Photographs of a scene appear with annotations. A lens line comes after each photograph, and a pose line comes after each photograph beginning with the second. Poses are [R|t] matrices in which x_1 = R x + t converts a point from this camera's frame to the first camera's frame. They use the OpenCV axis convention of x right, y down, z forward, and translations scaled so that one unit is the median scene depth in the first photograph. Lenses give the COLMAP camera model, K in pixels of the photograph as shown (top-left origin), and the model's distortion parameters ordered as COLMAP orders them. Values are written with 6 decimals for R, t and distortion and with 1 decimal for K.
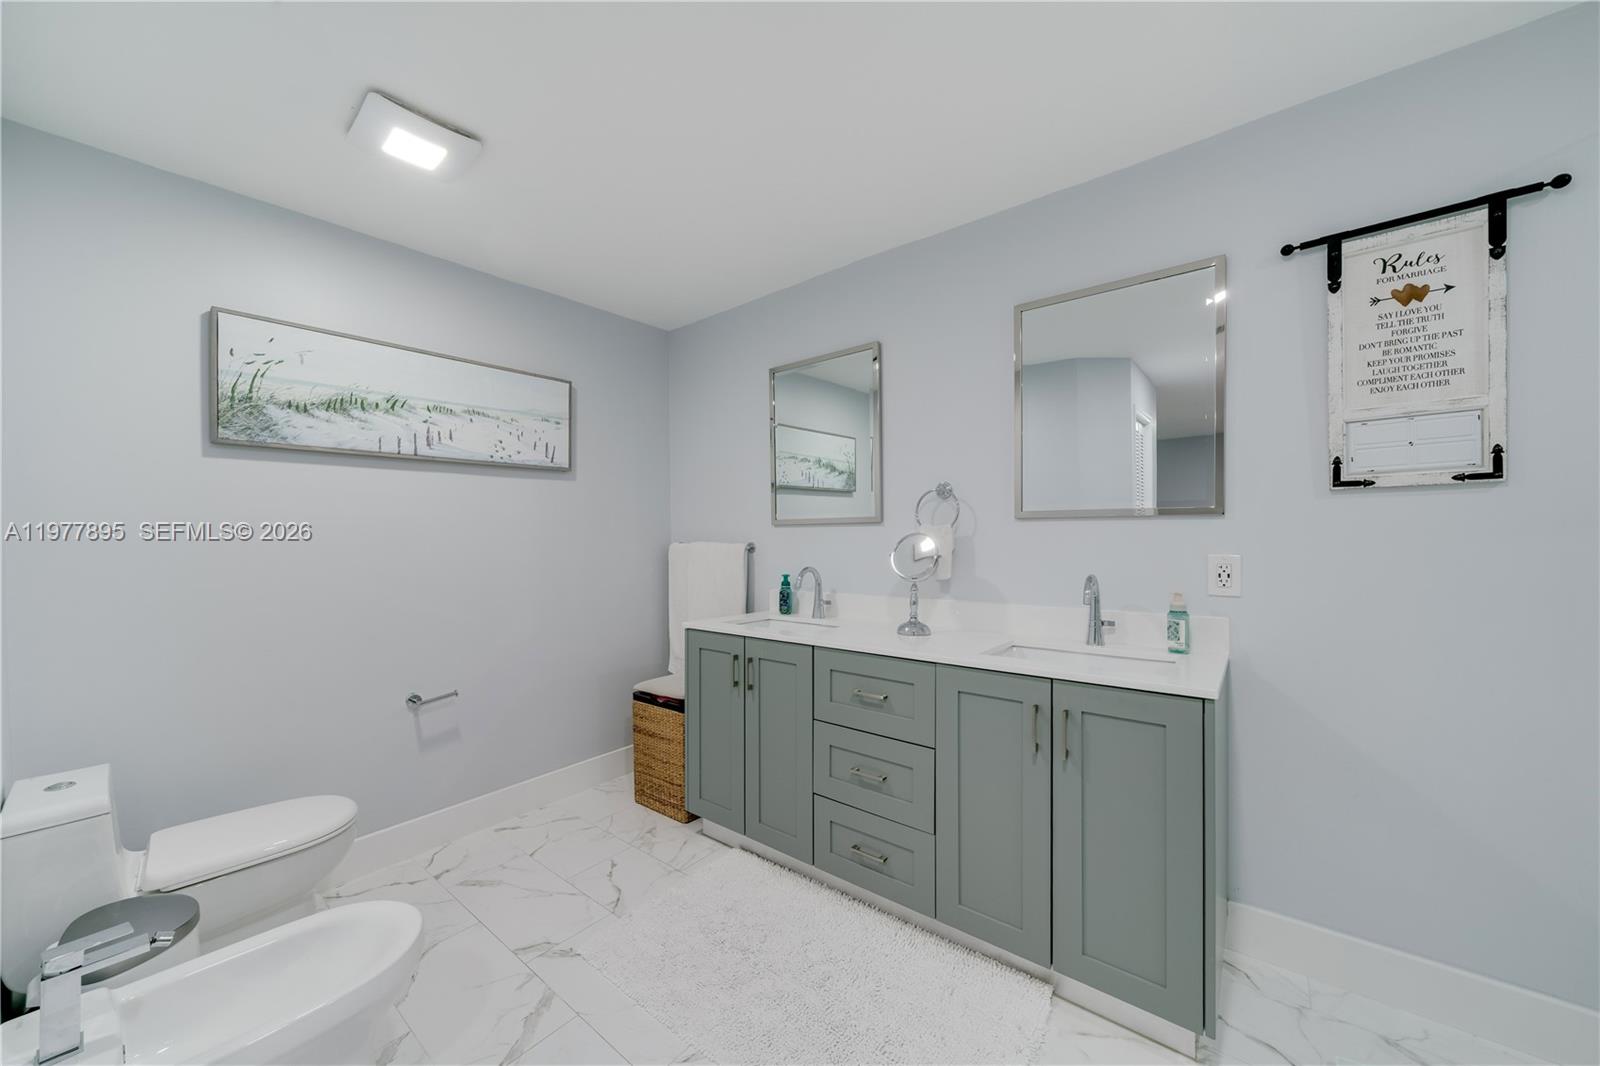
lens RADIAL K [[576.5, 0, 800.1], [0, 576.5, 538.2], [0, 0, 1]] dist [-0.000400, -0.000446]
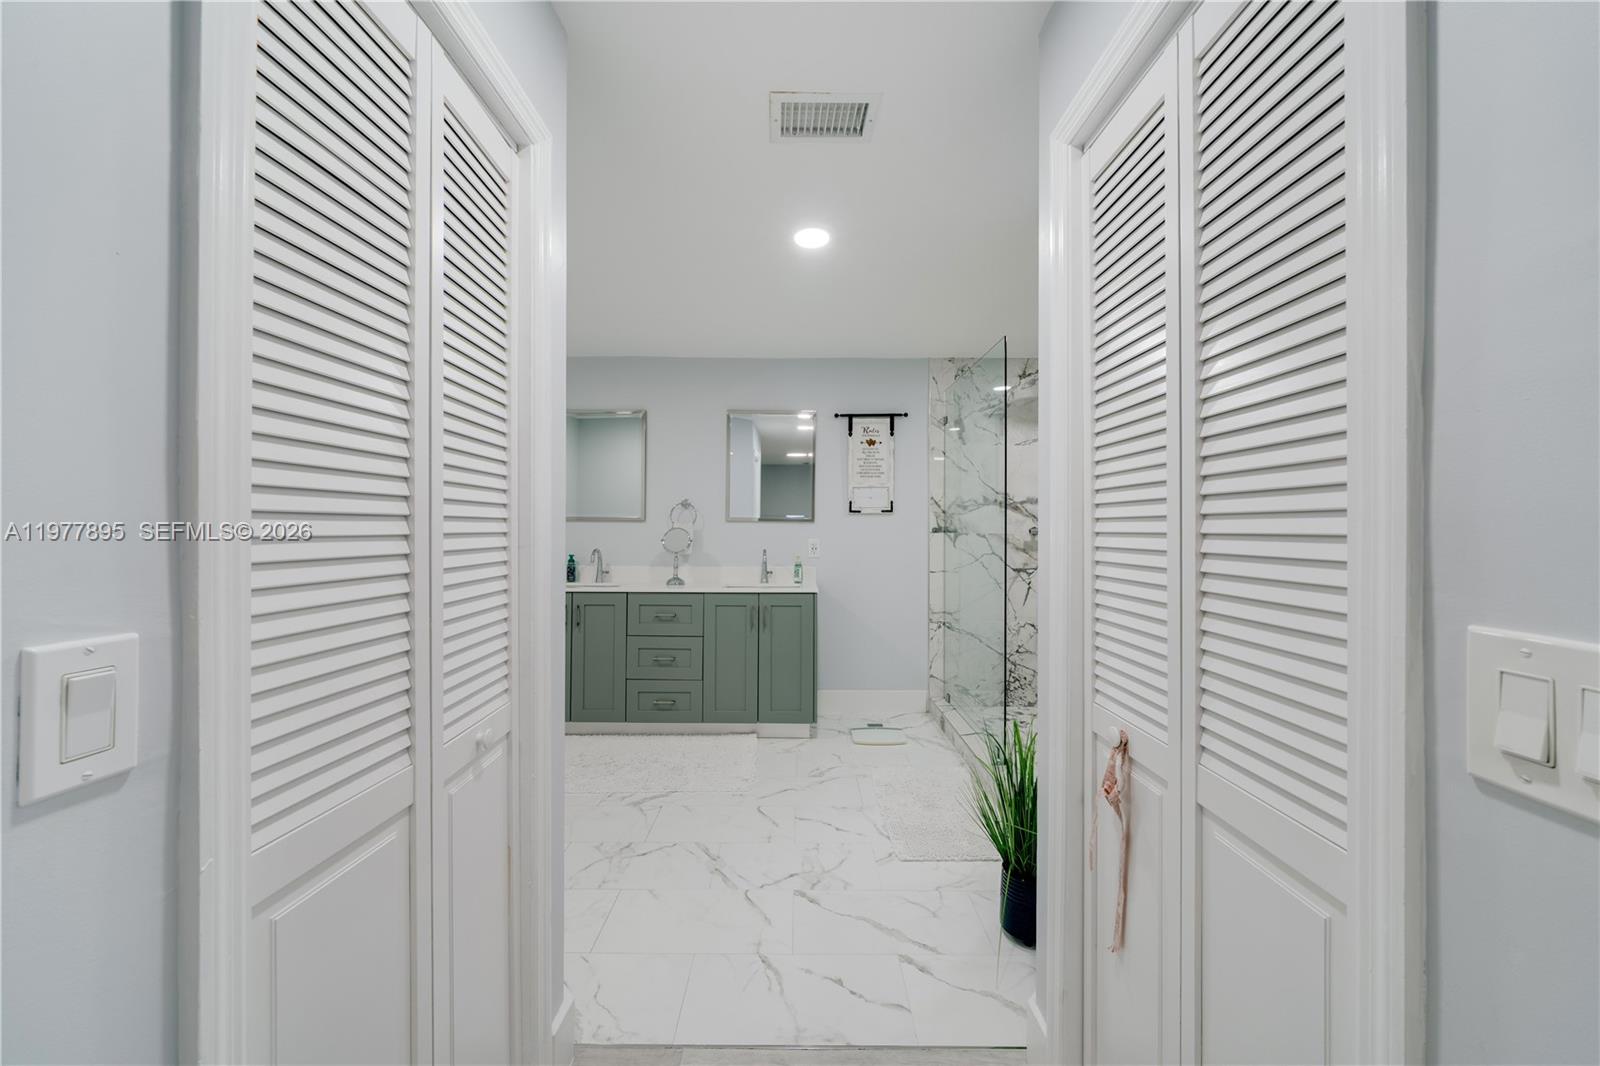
lens RADIAL K [[576.5, 0, 800.1], [0, 576.5, 532.2], [0, 0, 1]] dist [-0.000400, -0.000446]
pose [[0.764985, 0.019034, 0.643767, -0.783914], [-0.010357, 0.999798, -0.017254, 0.038672], [-0.643965, 0.006532, 0.765027, -0.720295]]
